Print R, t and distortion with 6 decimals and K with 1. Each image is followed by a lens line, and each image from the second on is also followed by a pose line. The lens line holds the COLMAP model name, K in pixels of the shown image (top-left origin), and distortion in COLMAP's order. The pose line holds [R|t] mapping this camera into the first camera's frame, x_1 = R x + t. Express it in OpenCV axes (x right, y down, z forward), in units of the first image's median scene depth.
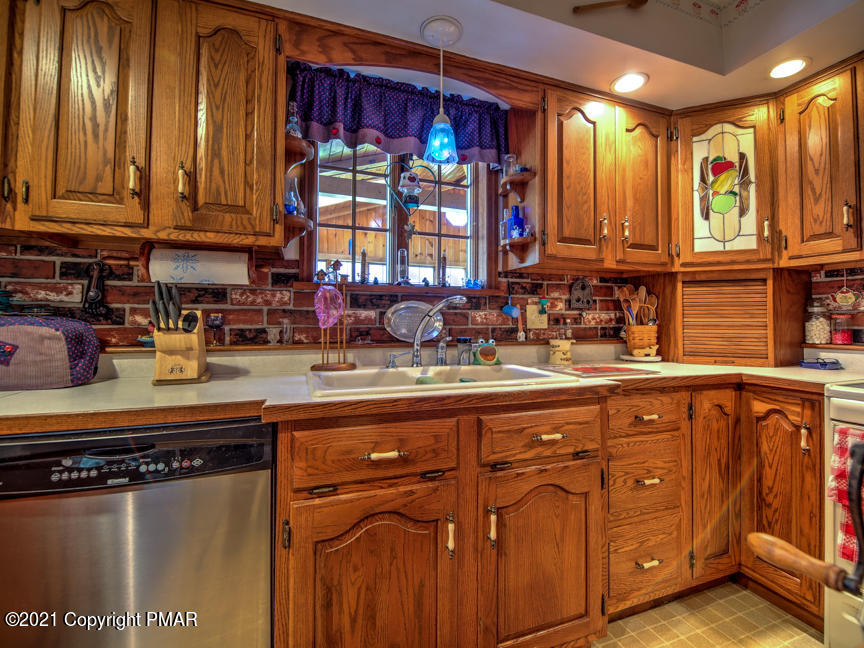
lens RADIAL K [[398.3, 0, 443.4], [0, 398.3, 317.0], [0, 0, 1]] dist [-0.001094, -0.000403]
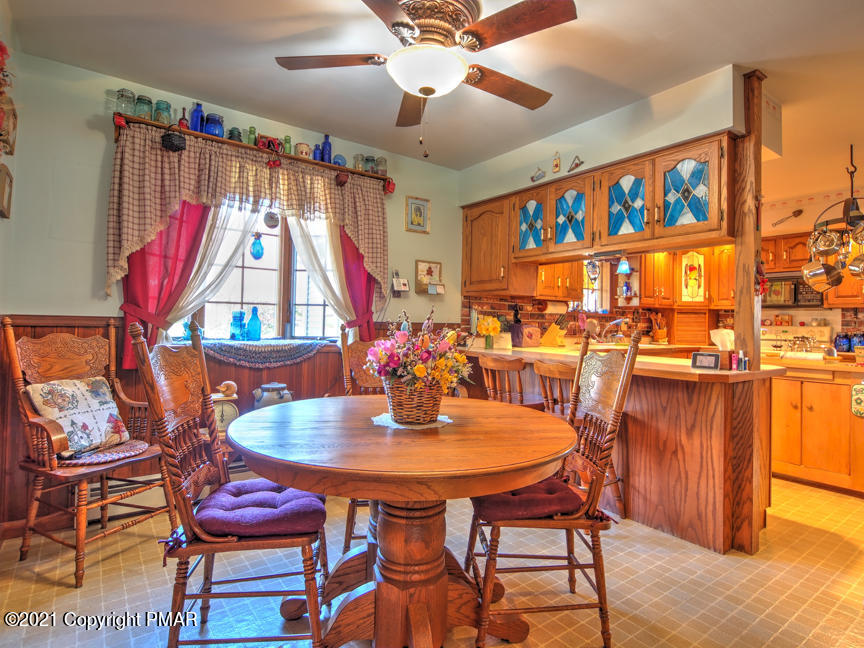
lens RADIAL K [[482.0, 0, 432.0], [0, 482.0, 324.0], [0, 0, 1]] dist [-0.001283, -0.001327]
pose [[0.961903, 0.014784, 0.272992, -1.795385], [-0.017937, 0.999798, 0.009057, -0.017033], [-0.272803, -0.013608, 0.961974, -1.568656]]
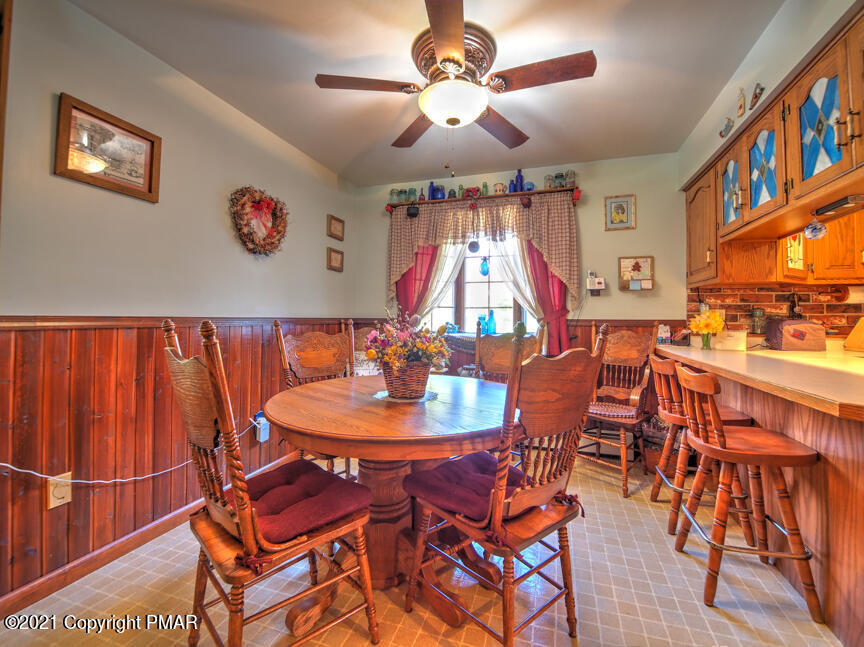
lens RADIAL K [[367.9, 0, 432.0], [0, 367.9, 323.5], [0, 0, 1]] dist [0.012617, -0.018106]
pose [[0.775448, 0.007584, -0.631365, -0.866461], [0.001249, 0.999907, 0.013545, -0.008309], [0.631410, -0.011292, 0.775367, -1.294088]]
